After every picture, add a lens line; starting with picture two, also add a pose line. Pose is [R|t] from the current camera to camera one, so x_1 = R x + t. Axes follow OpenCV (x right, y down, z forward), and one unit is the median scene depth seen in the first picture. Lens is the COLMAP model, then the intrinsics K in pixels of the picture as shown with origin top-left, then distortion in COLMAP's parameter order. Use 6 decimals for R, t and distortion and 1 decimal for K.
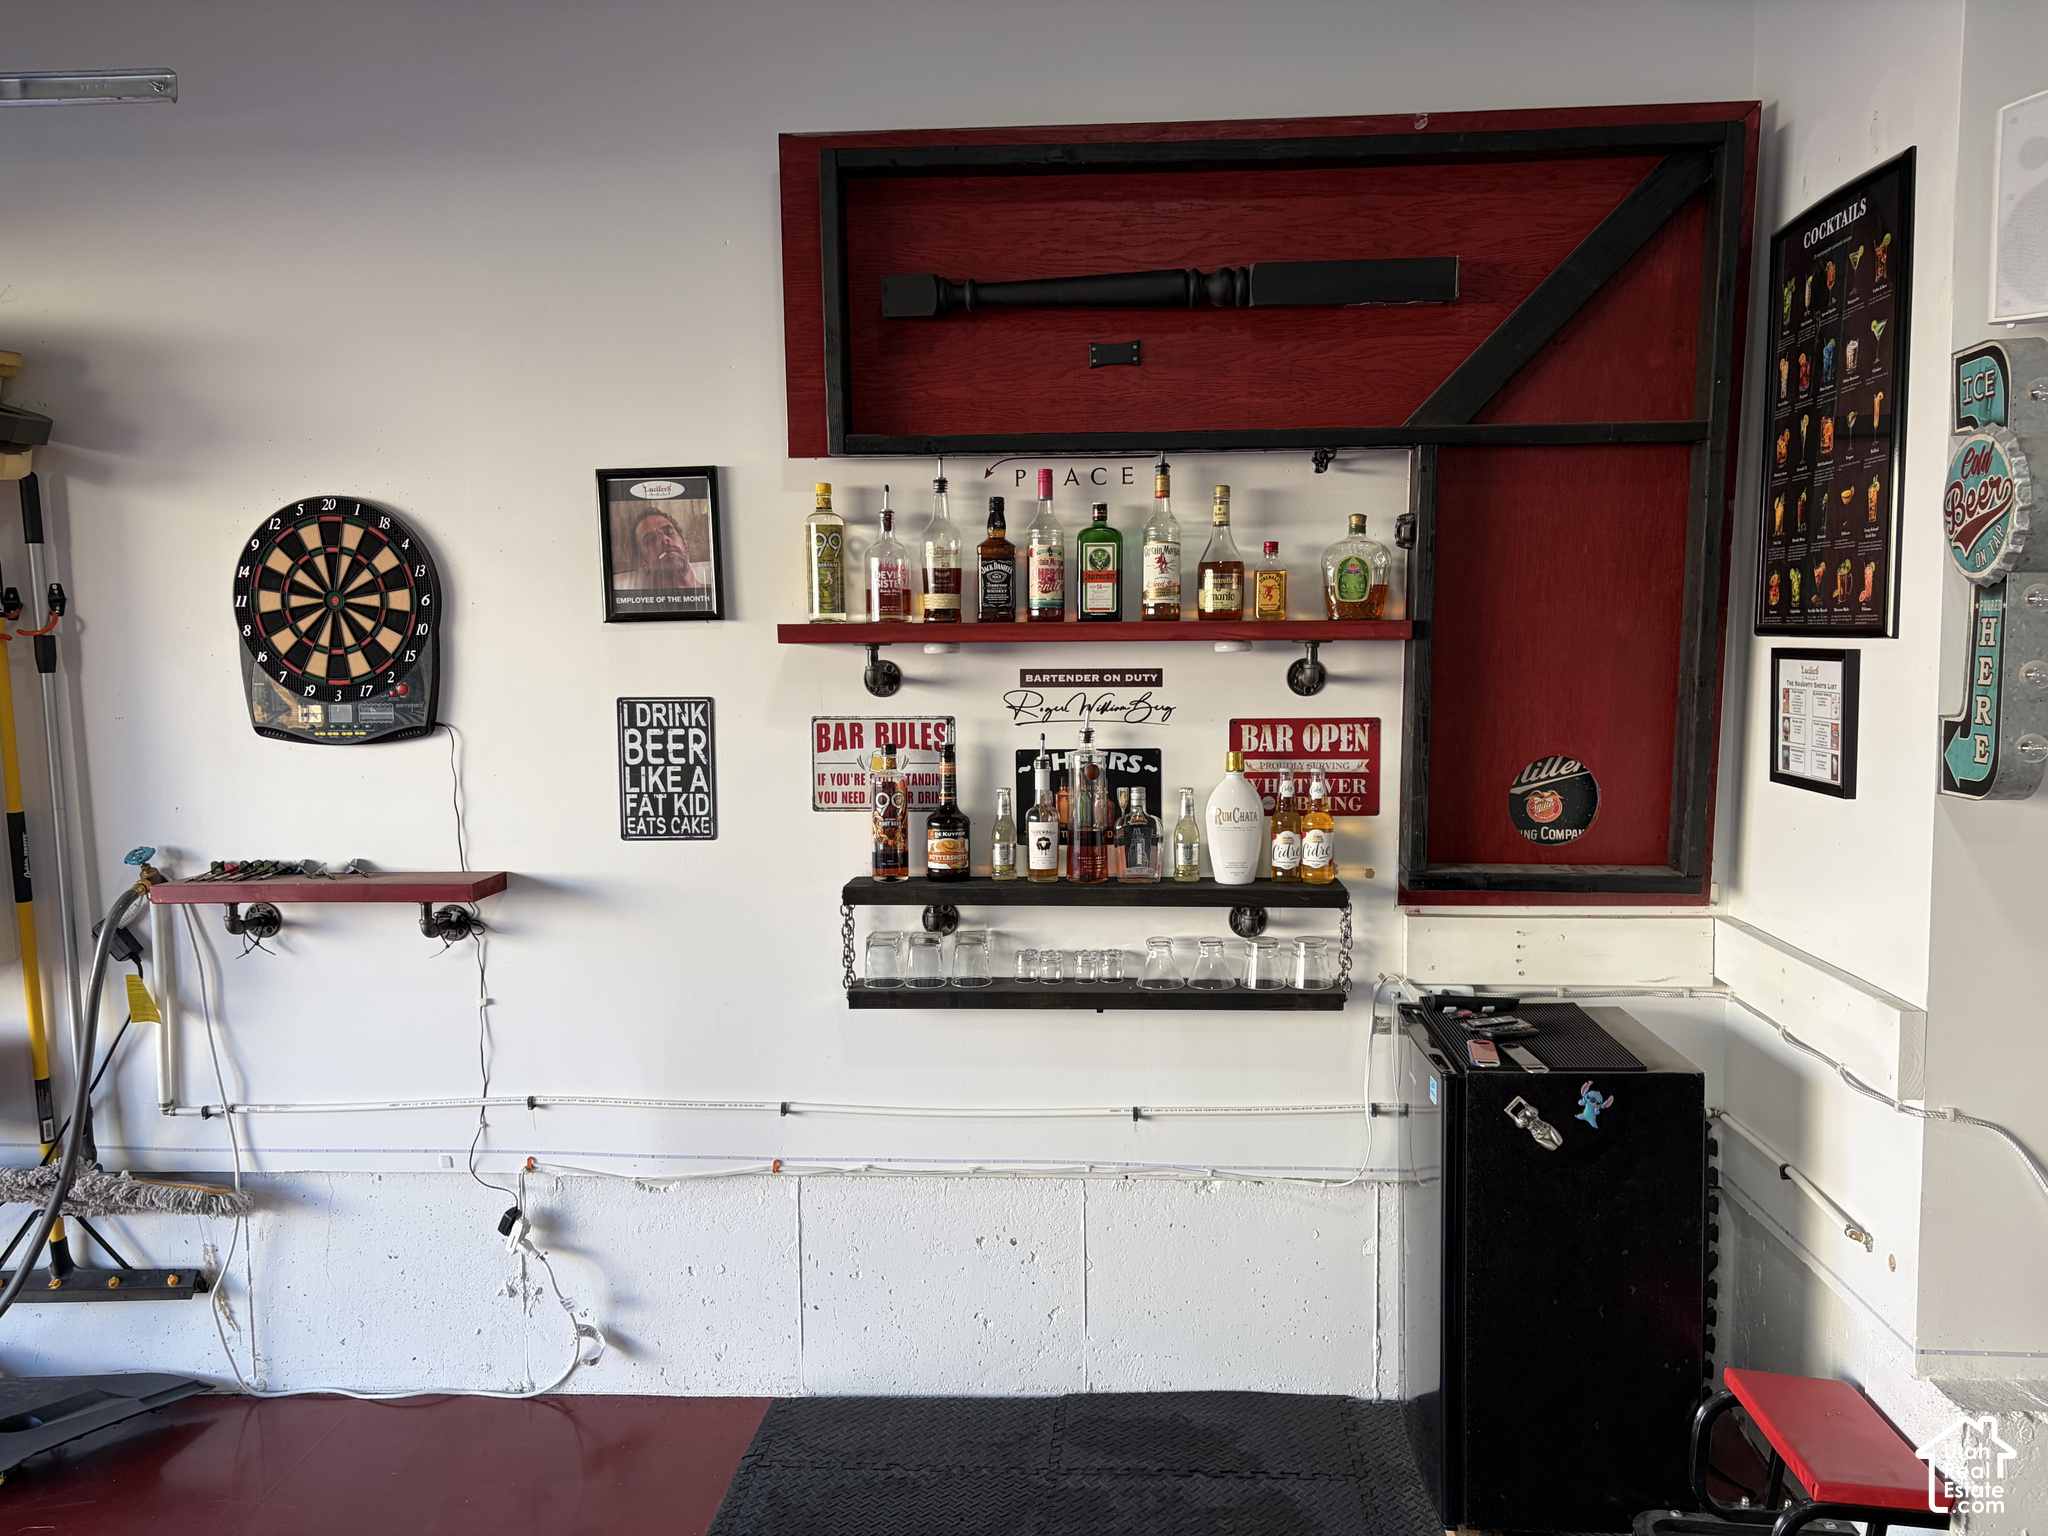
lens RADIAL K [[1545.4, 0, 1009.9], [0, 1545.4, 773.3], [0, 0, 1]] dist [0.047446, -0.055392]
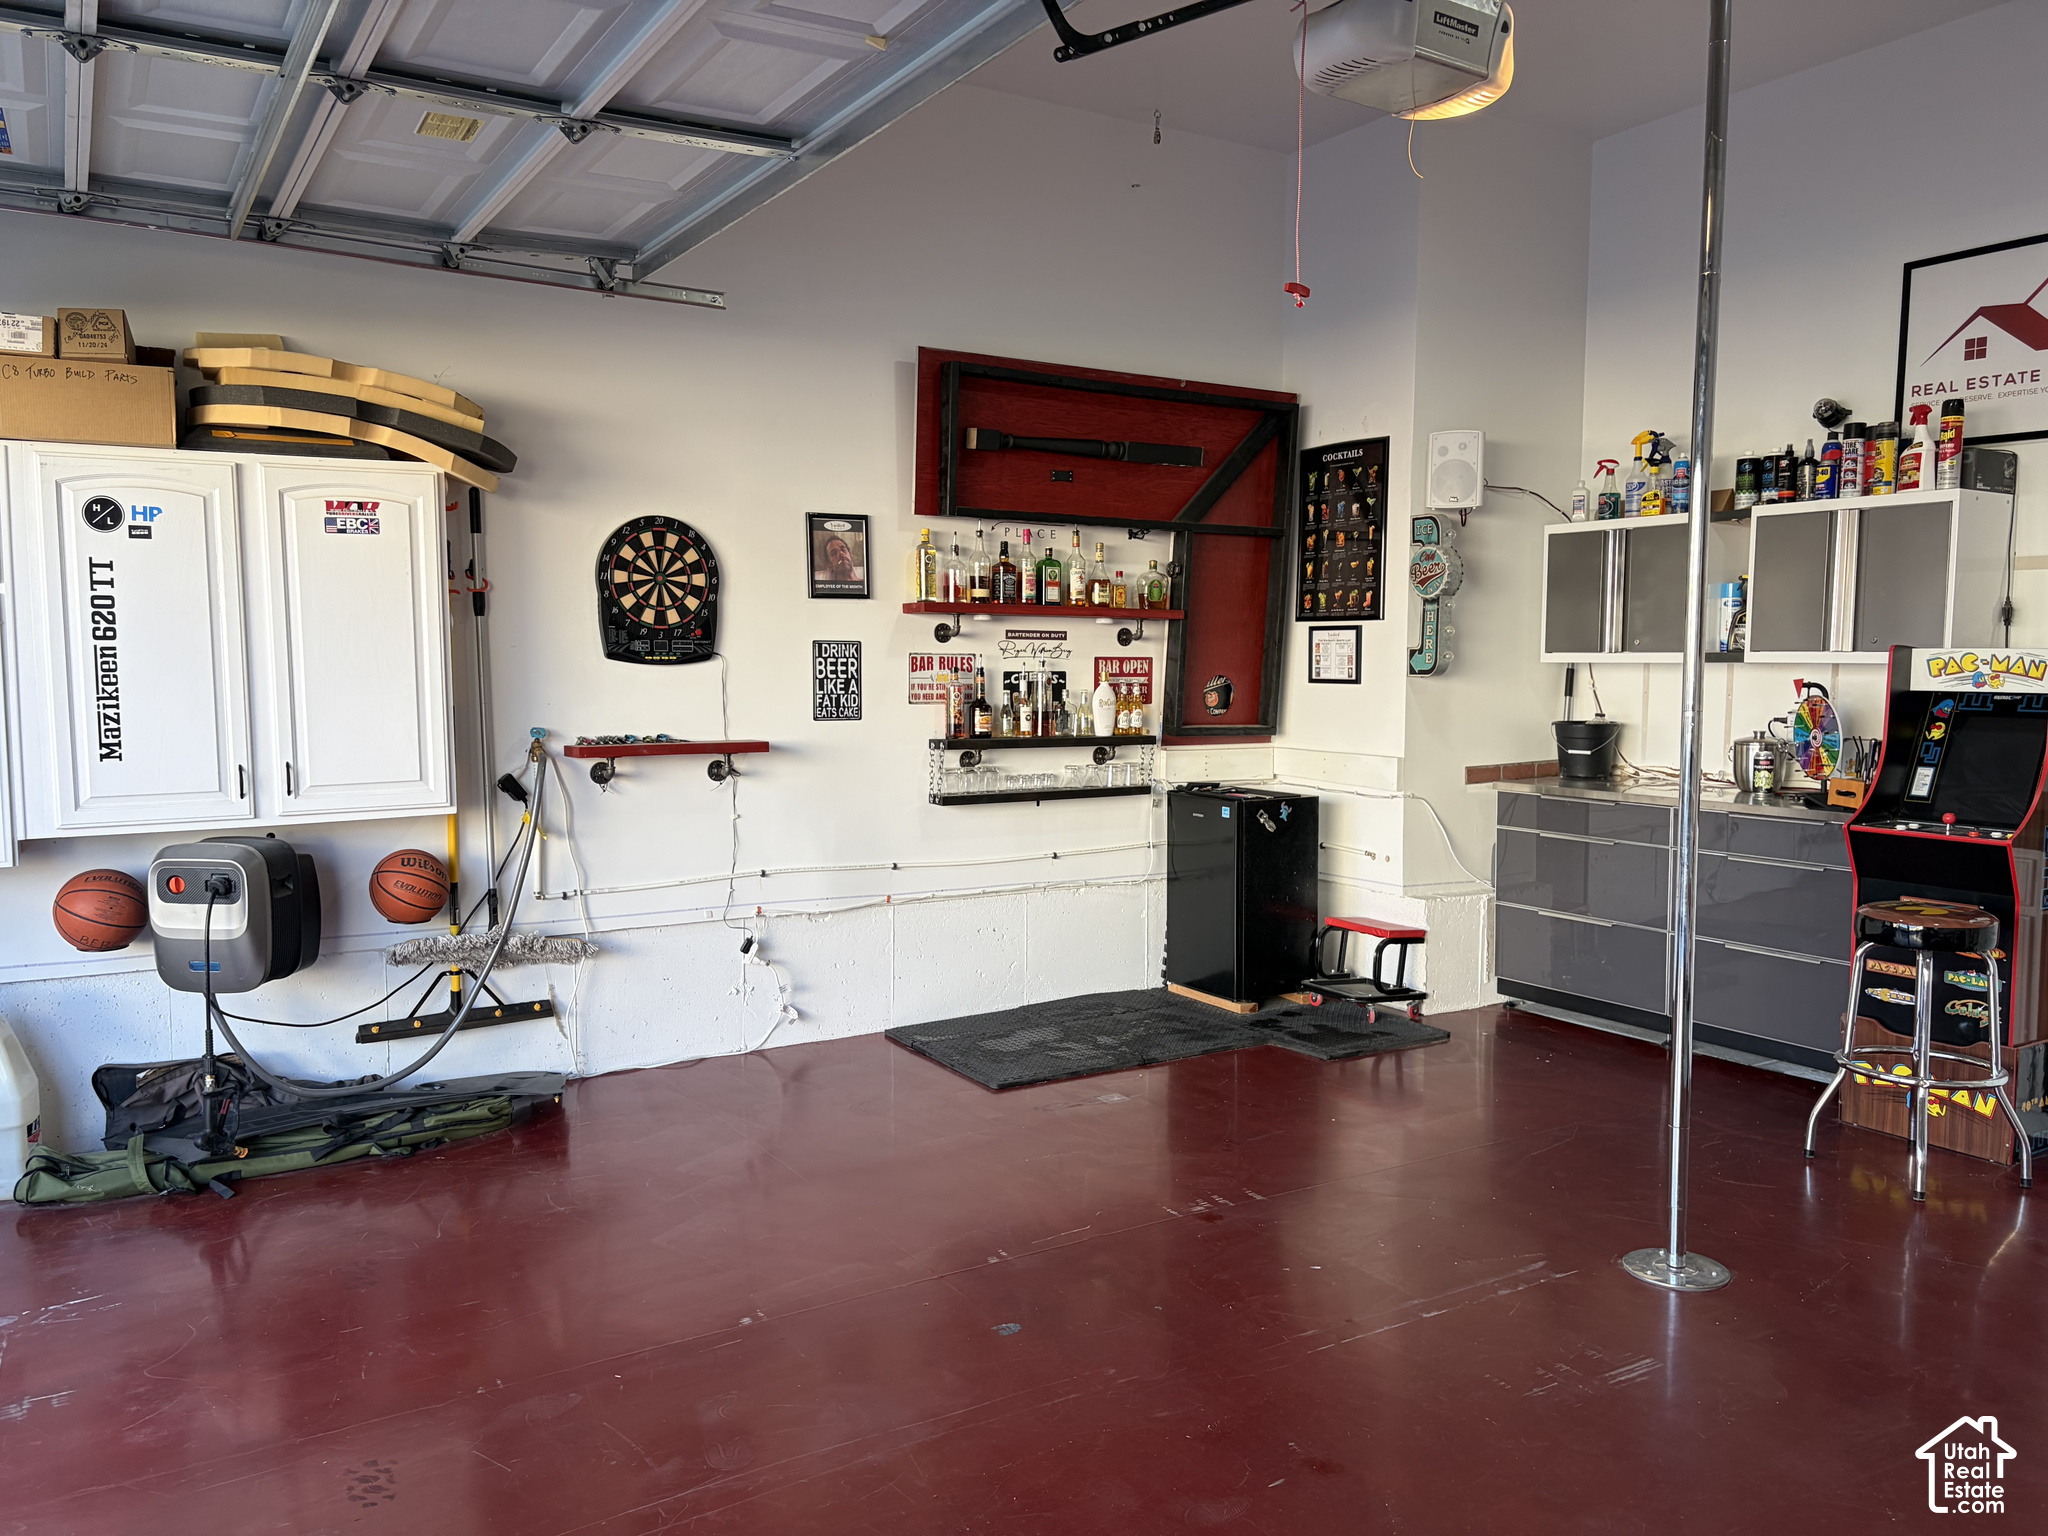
lens RADIAL K [[1545.4, 0, 1011.3], [0, 1545.4, 781.7], [0, 0, 1]] dist [0.047446, -0.055392]
pose [[0.818222, -0.029596, 0.574139, -1.101594], [0.036202, 0.999344, -0.000078, 0.123371], [-0.573761, 0.020849, 0.818758, -0.588536]]
